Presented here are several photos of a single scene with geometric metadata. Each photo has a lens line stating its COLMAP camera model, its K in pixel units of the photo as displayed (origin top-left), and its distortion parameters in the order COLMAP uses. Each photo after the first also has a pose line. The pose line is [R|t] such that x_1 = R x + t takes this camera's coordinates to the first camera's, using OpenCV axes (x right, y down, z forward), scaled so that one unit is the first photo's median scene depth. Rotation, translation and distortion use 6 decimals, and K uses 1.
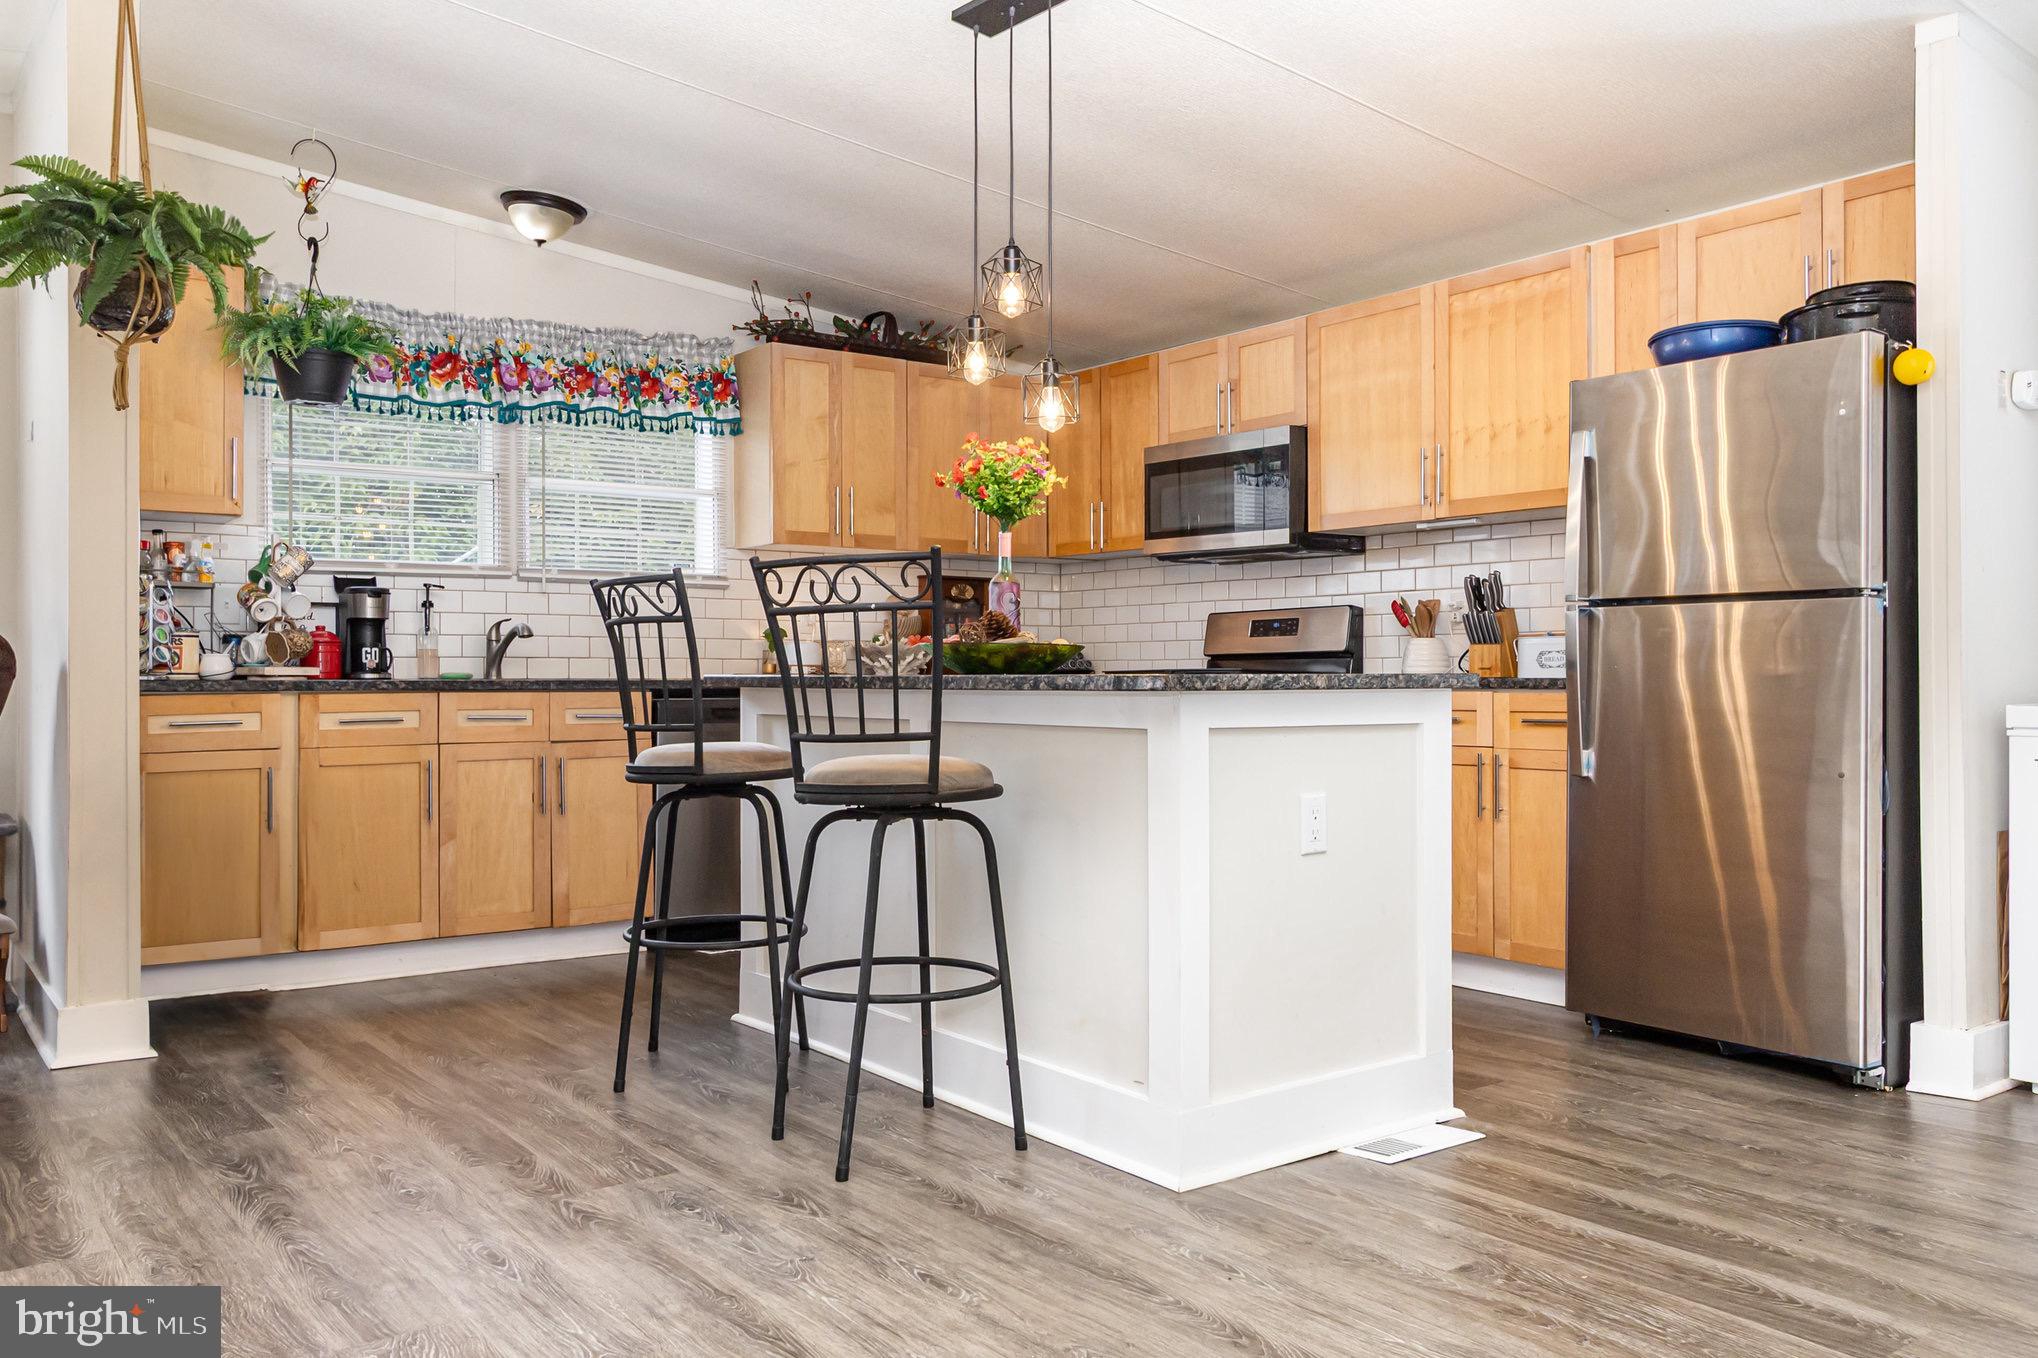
lens RADIAL K [[1580.2, 0, 1015.4], [0, 1580.2, 672.9], [0, 0, 1]] dist [-0.009541, 0.002559]
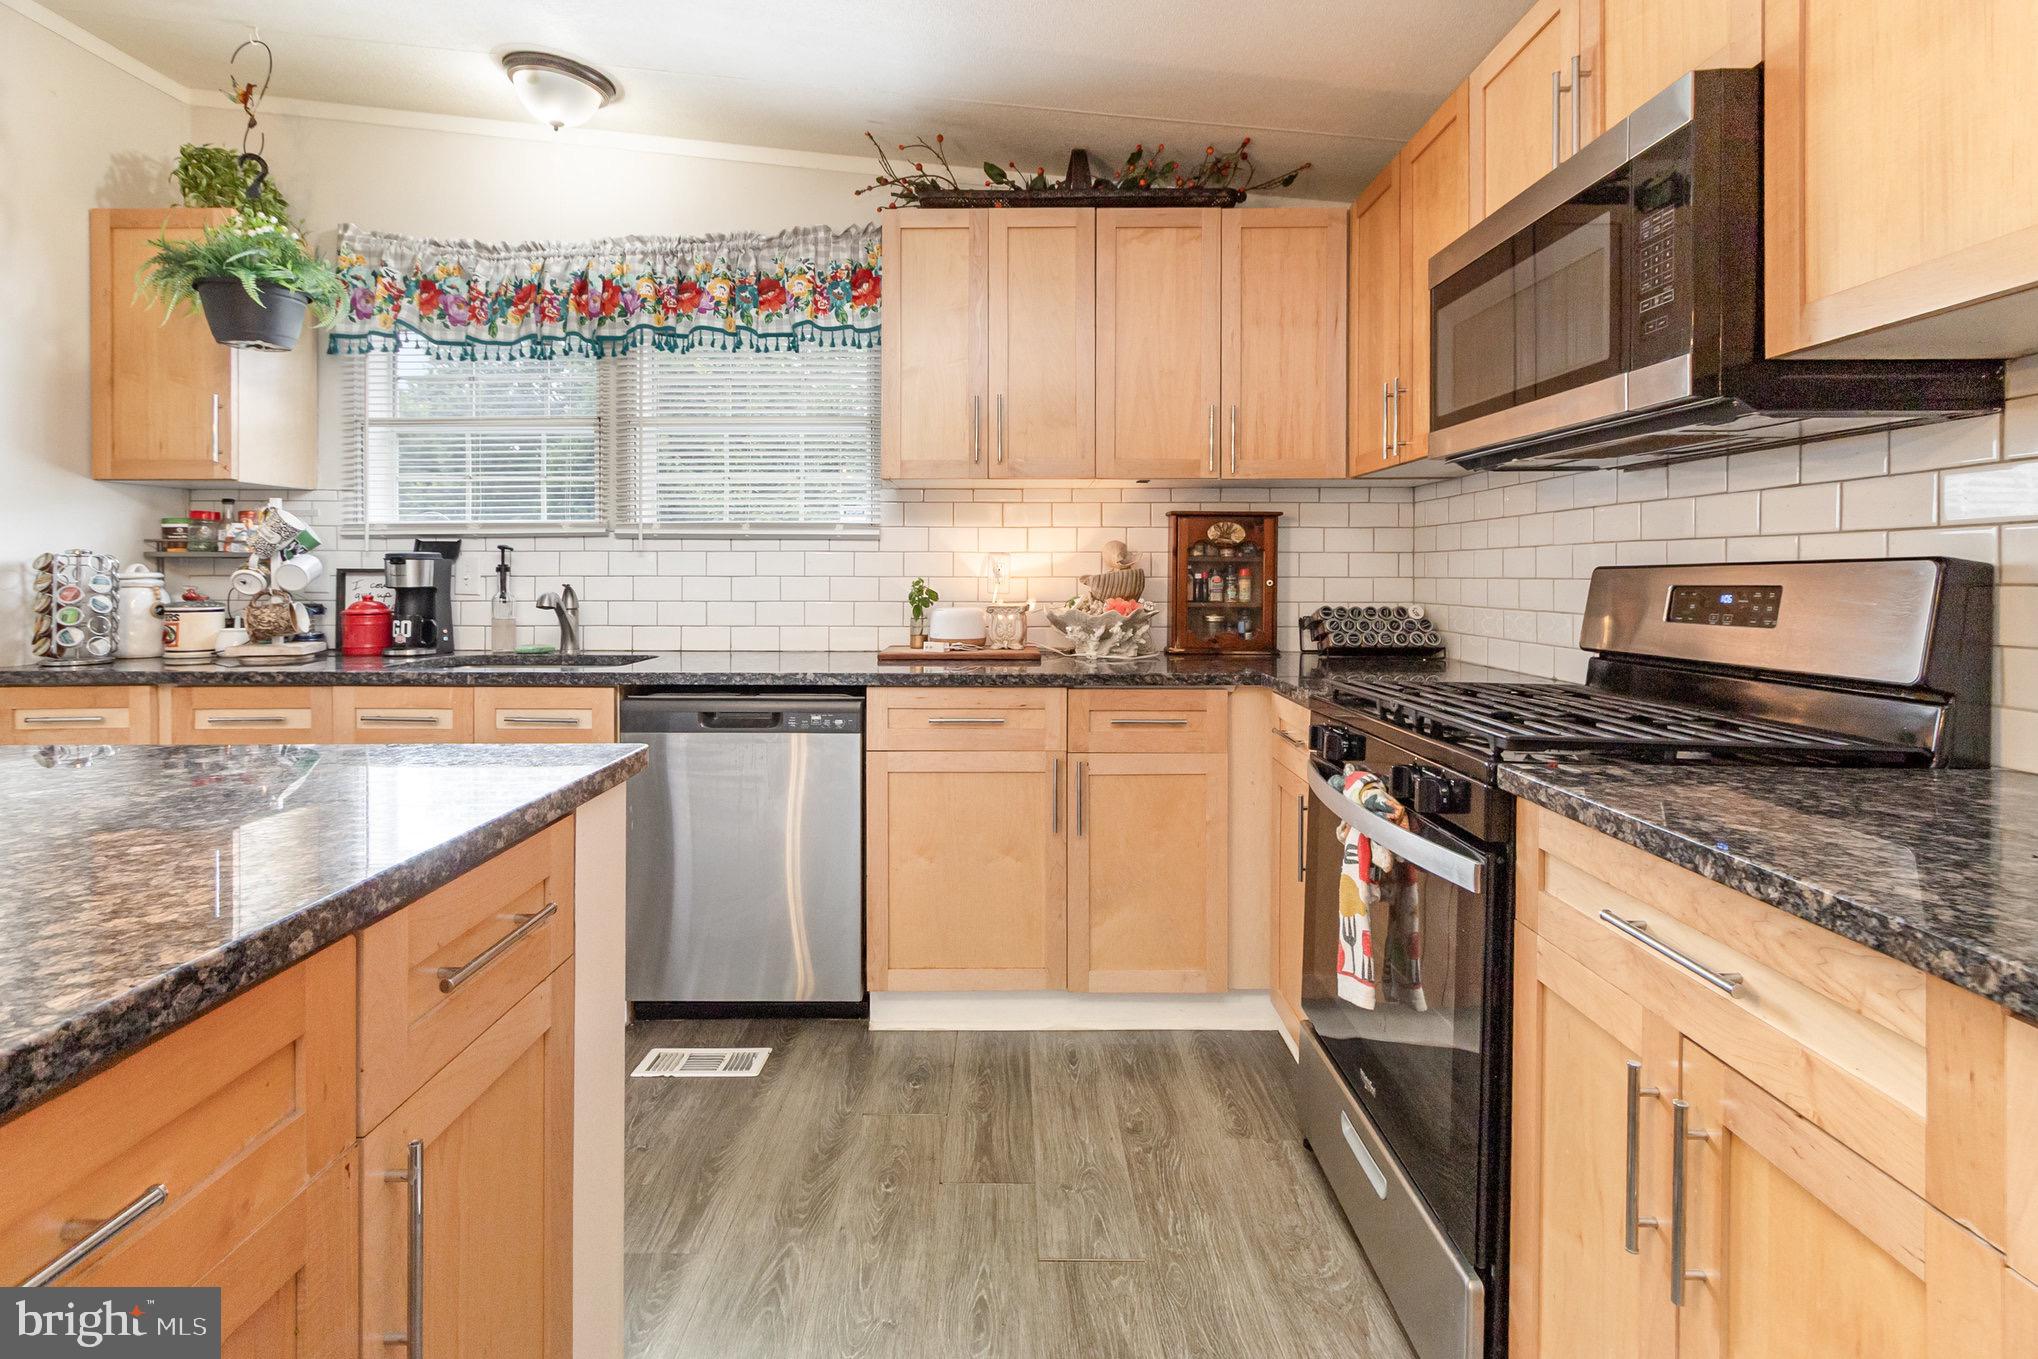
lens RADIAL K [[958.1, 0, 1007.4], [0, 958.1, 575.3], [0, 0, 1]] dist [0.001670, 0.000241]
pose [[0.797372, 0.002762, -0.603482, 0.178432], [-0.000668, 0.999993, 0.003695, -0.040563], [0.603488, -0.002544, 0.797368, 0.717148]]
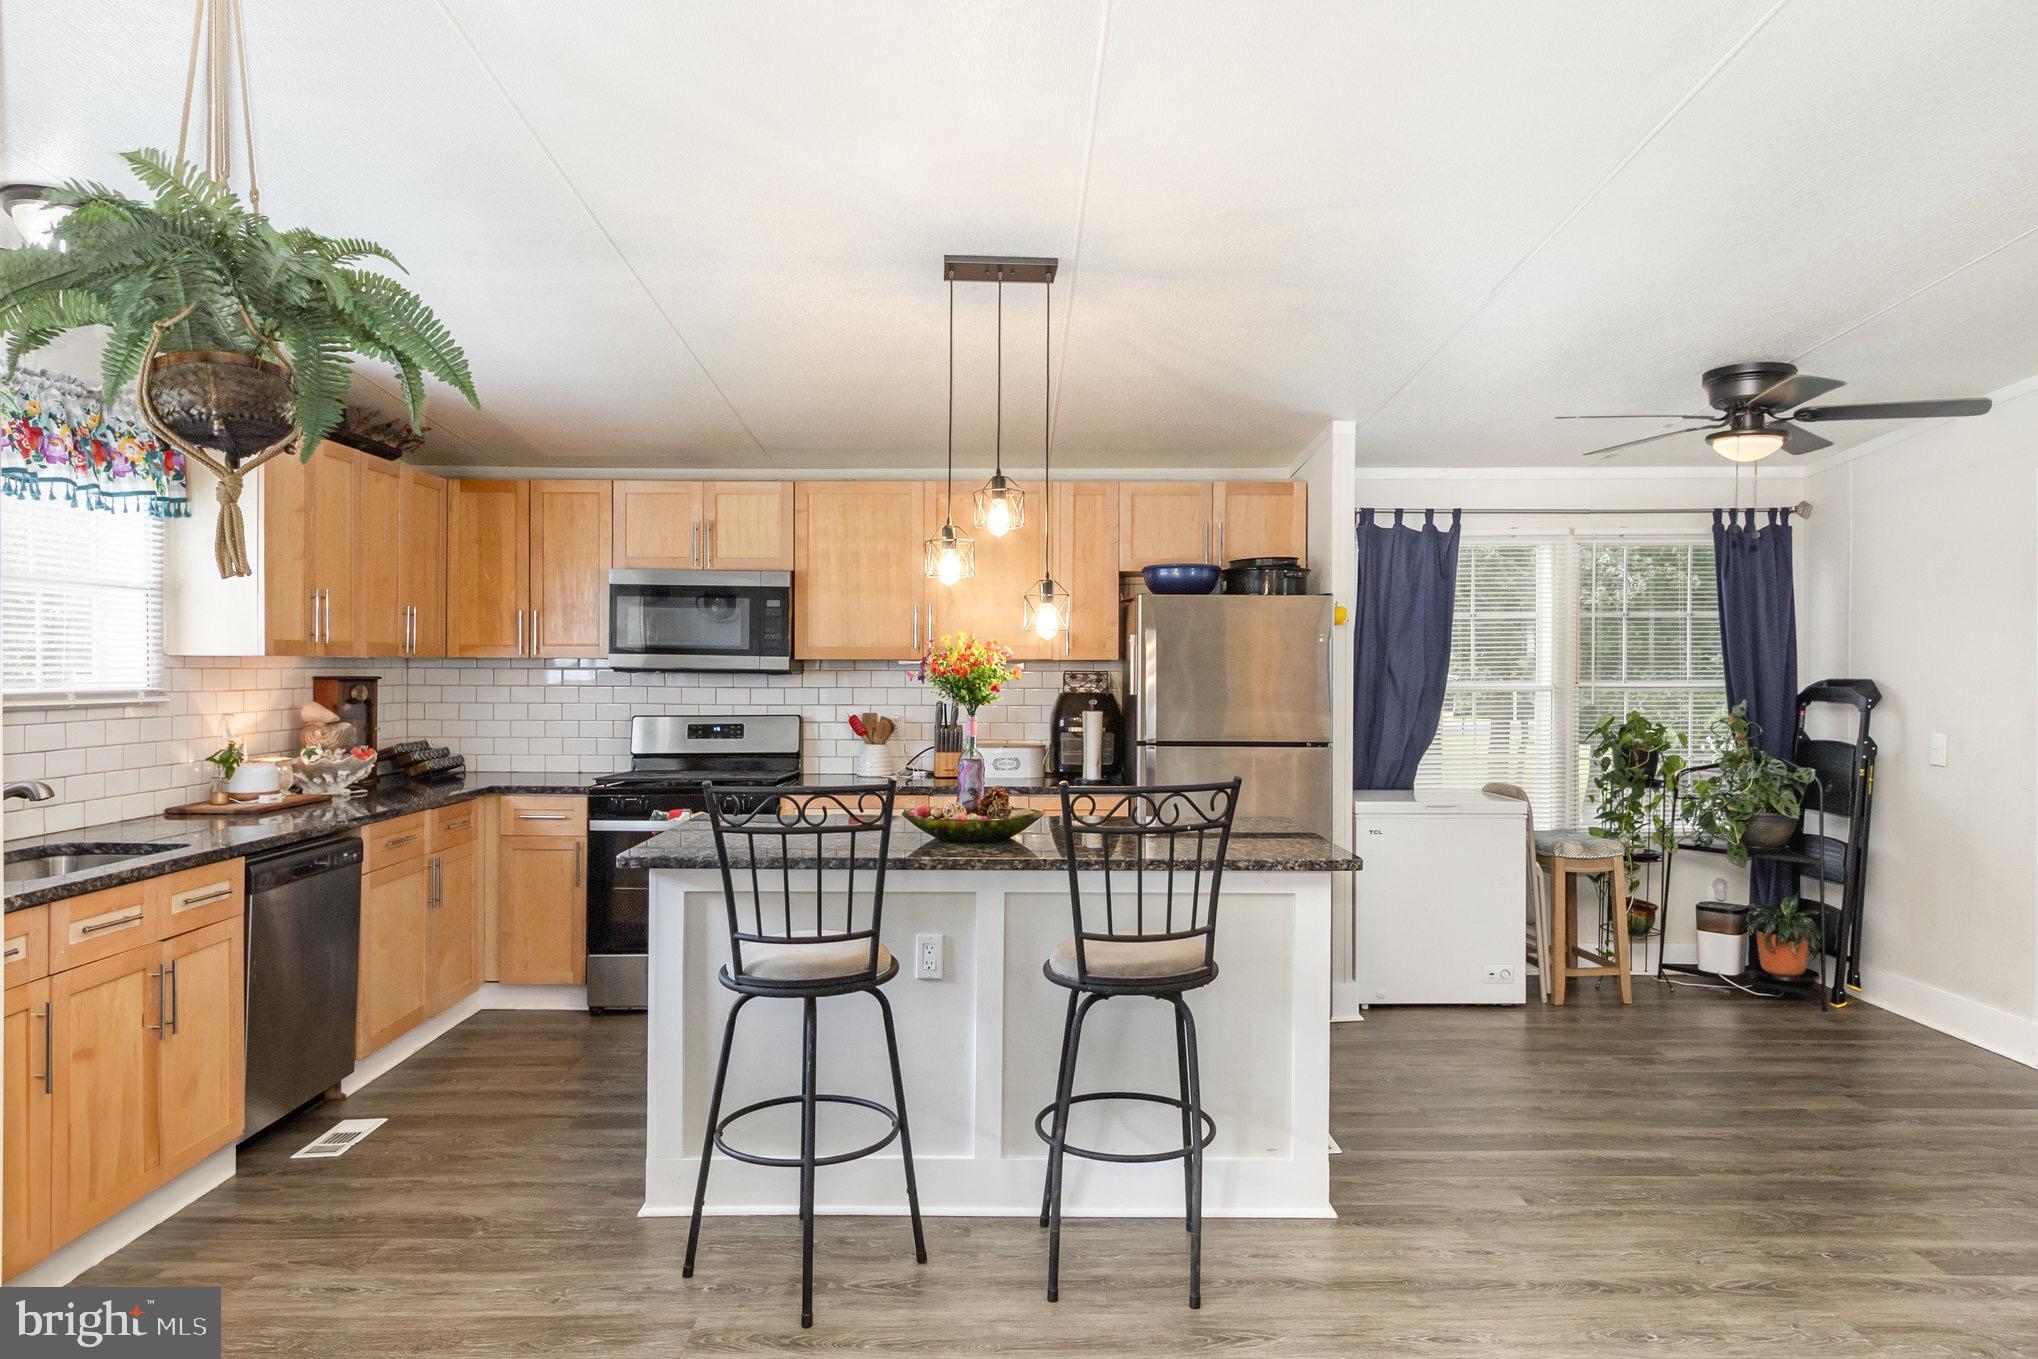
lens RADIAL K [[1269.1, 0, 1020.9], [0, 1269.1, 672.6], [0, 0, 1]] dist [0.005951, -0.007536]
pose [[0.592577, 0.000658, 0.805514, -0.495262], [-0.007491, 0.999961, 0.004693, -0.084253], [-0.805479, -0.008815, 0.592558, 0.277396]]
